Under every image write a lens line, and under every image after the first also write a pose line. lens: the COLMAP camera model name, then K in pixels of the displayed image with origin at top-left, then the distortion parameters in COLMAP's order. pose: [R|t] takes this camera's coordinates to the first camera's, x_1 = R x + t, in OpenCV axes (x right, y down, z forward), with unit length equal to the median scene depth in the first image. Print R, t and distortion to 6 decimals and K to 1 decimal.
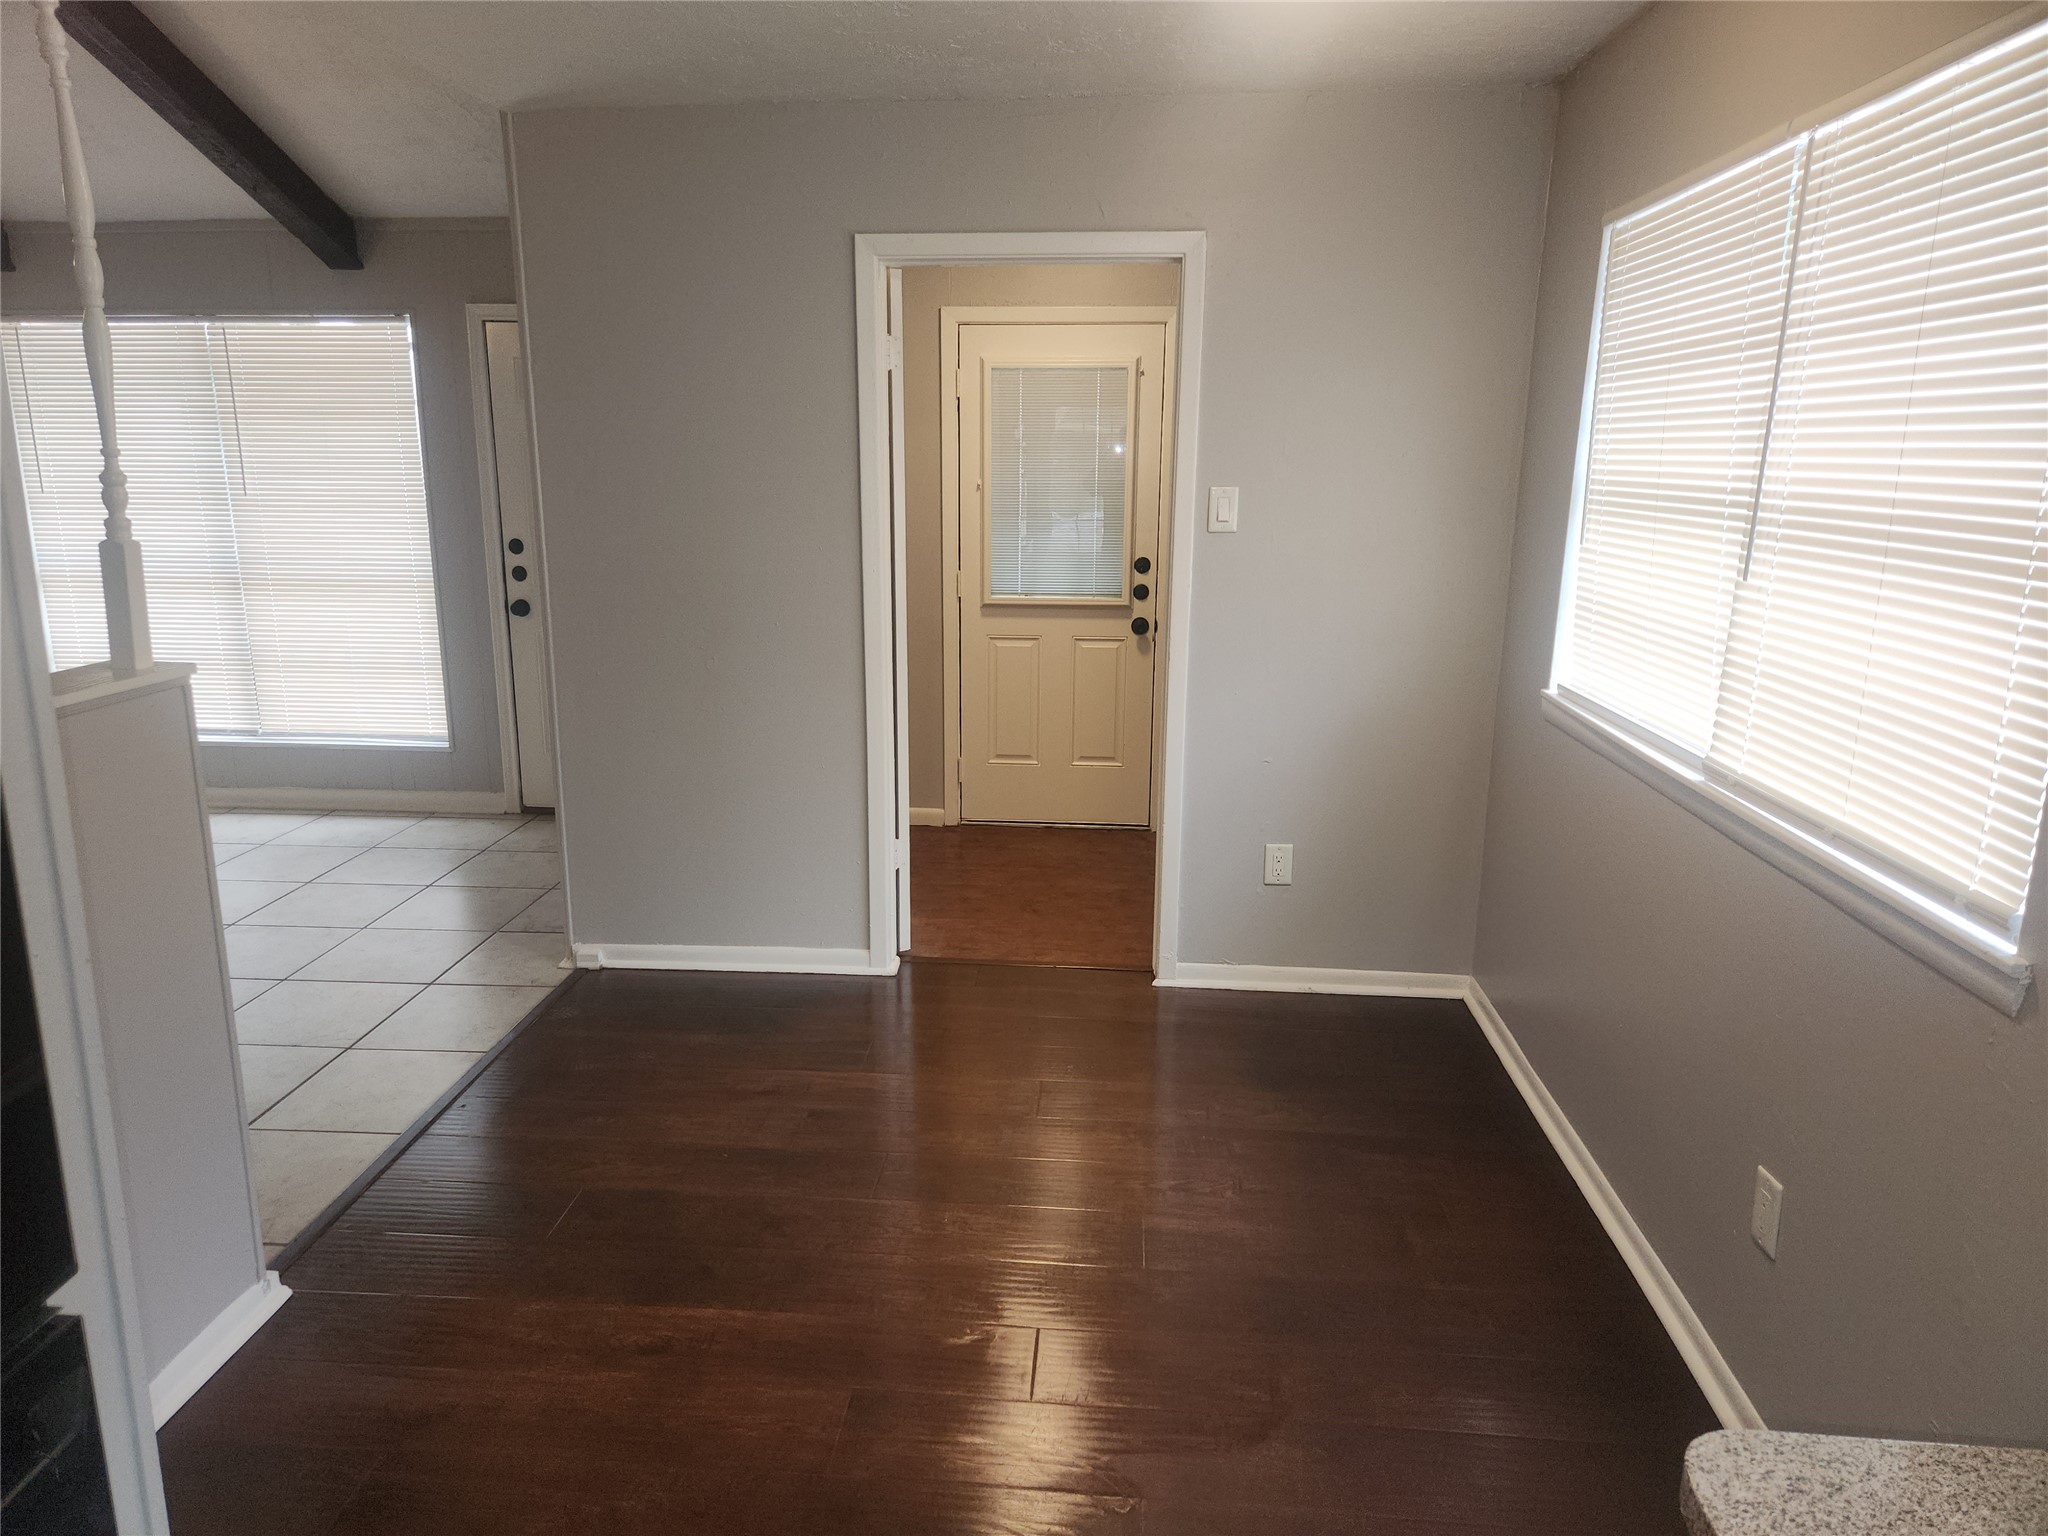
lens RADIAL K [[1382.7, 0, 1021.7], [0, 1382.7, 764.7], [0, 0, 1]] dist [0.062357, -0.053922]
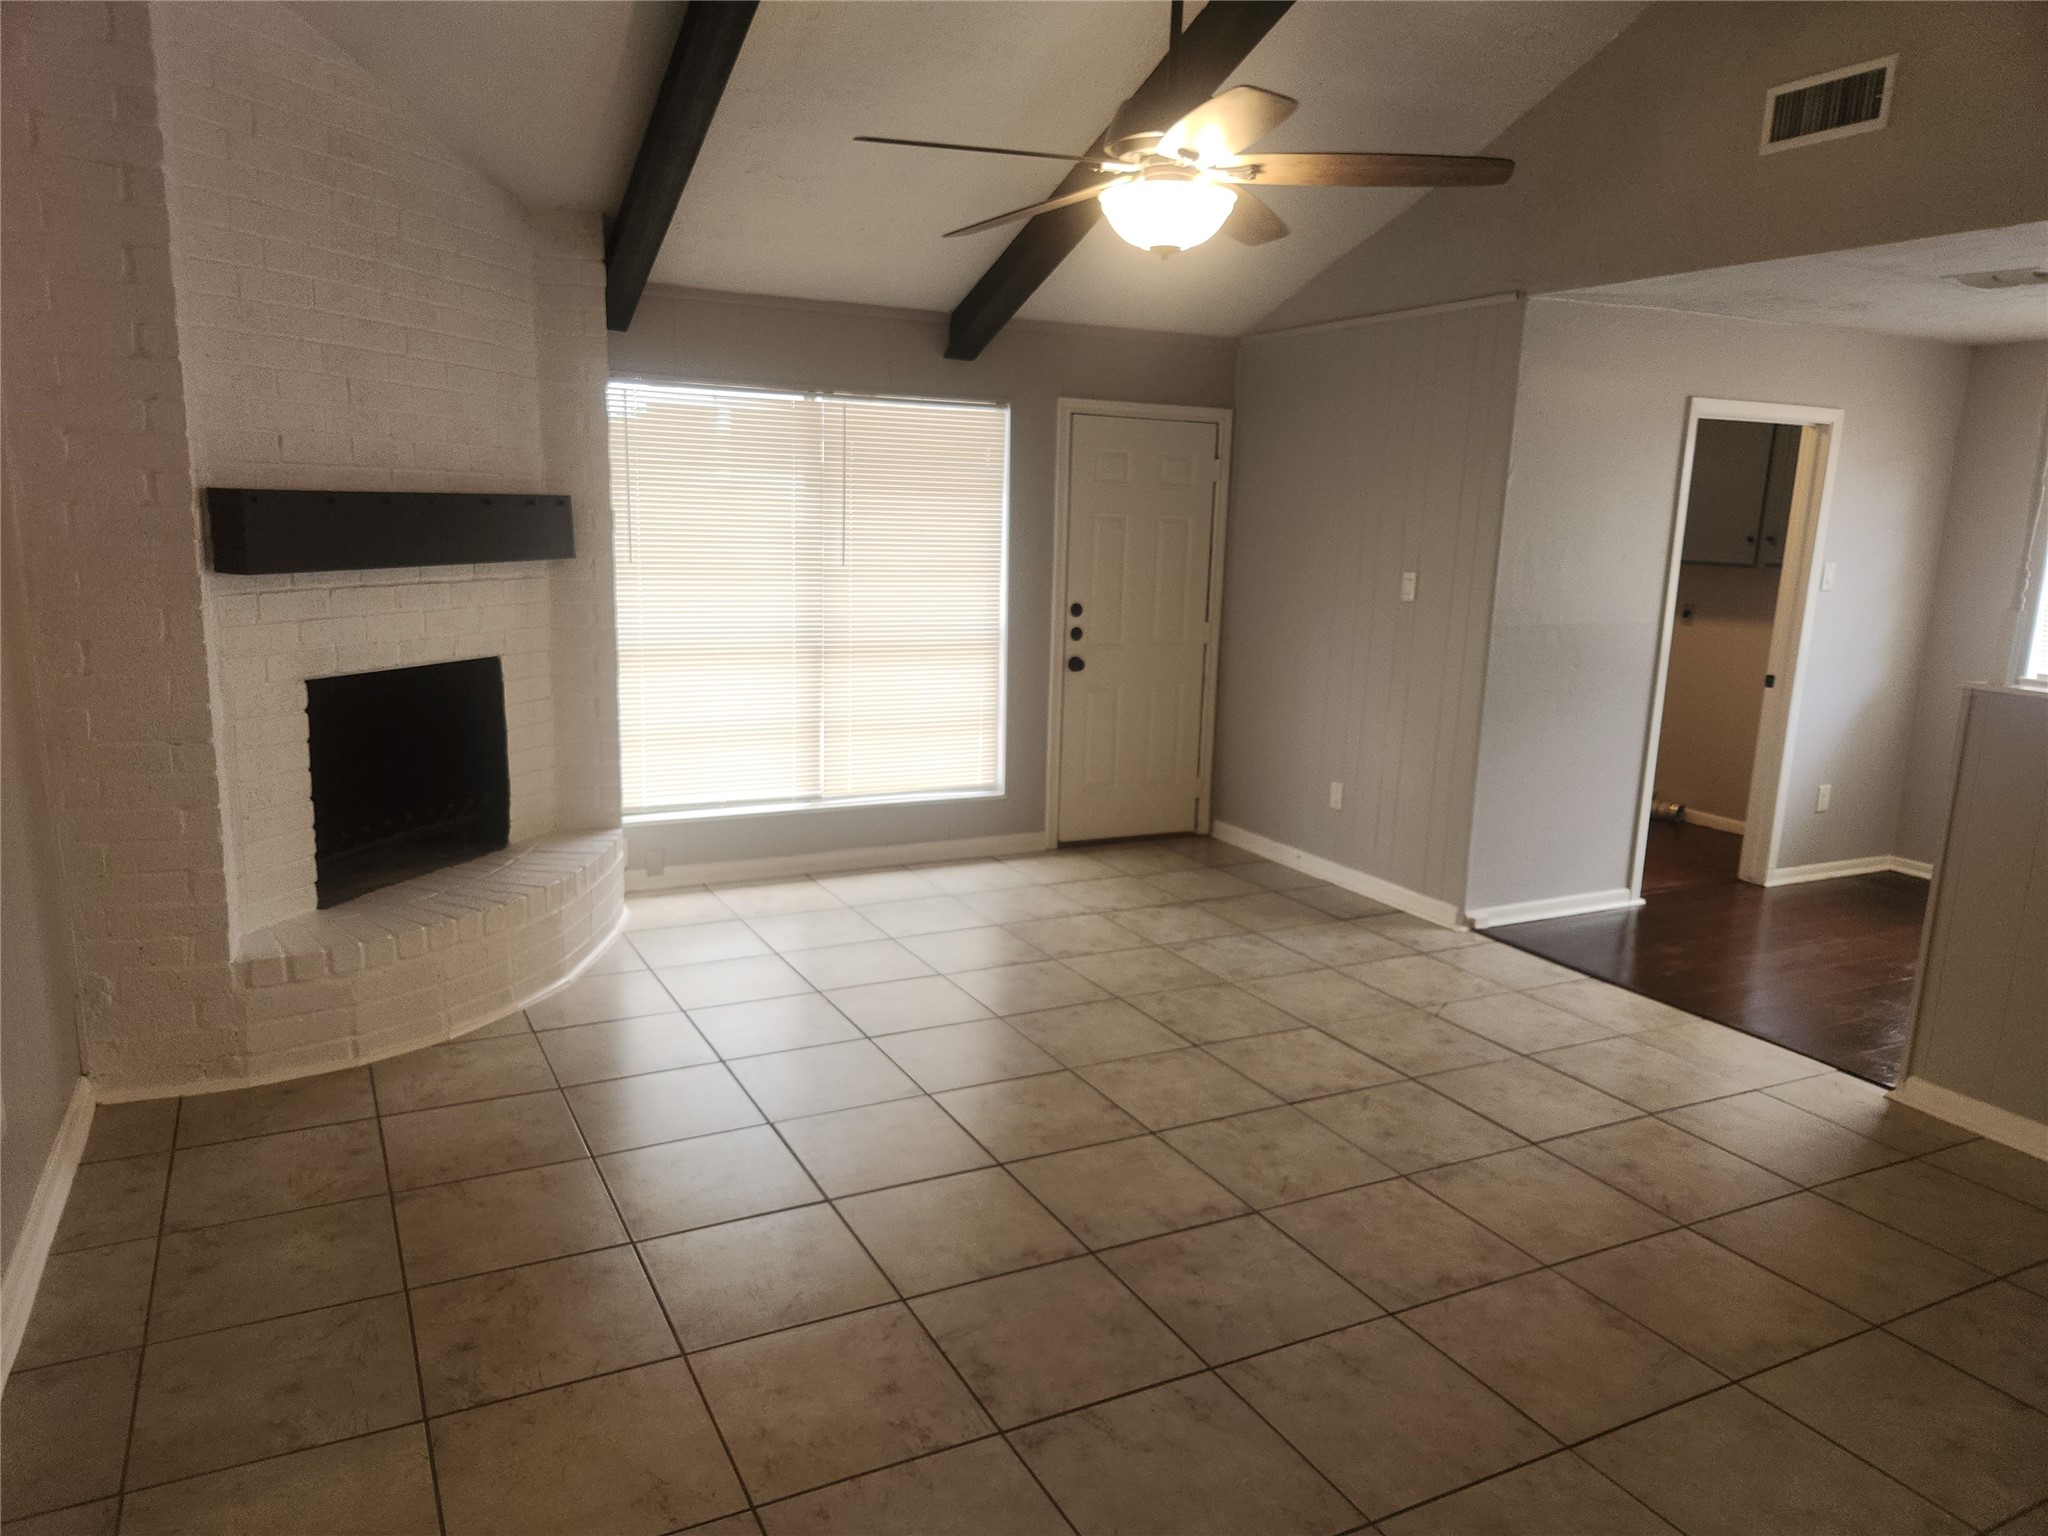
lens RADIAL K [[1382.7, 0, 1024.8], [0, 1382.7, 765.3], [0, 0, 1]] dist [0.062357, -0.053922]
pose [[0.849957, -0.075400, 0.521429, -0.987038], [0.091856, 0.995756, -0.005741, -0.028524], [-0.518783, 0.052776, 0.853275, 0.070750]]
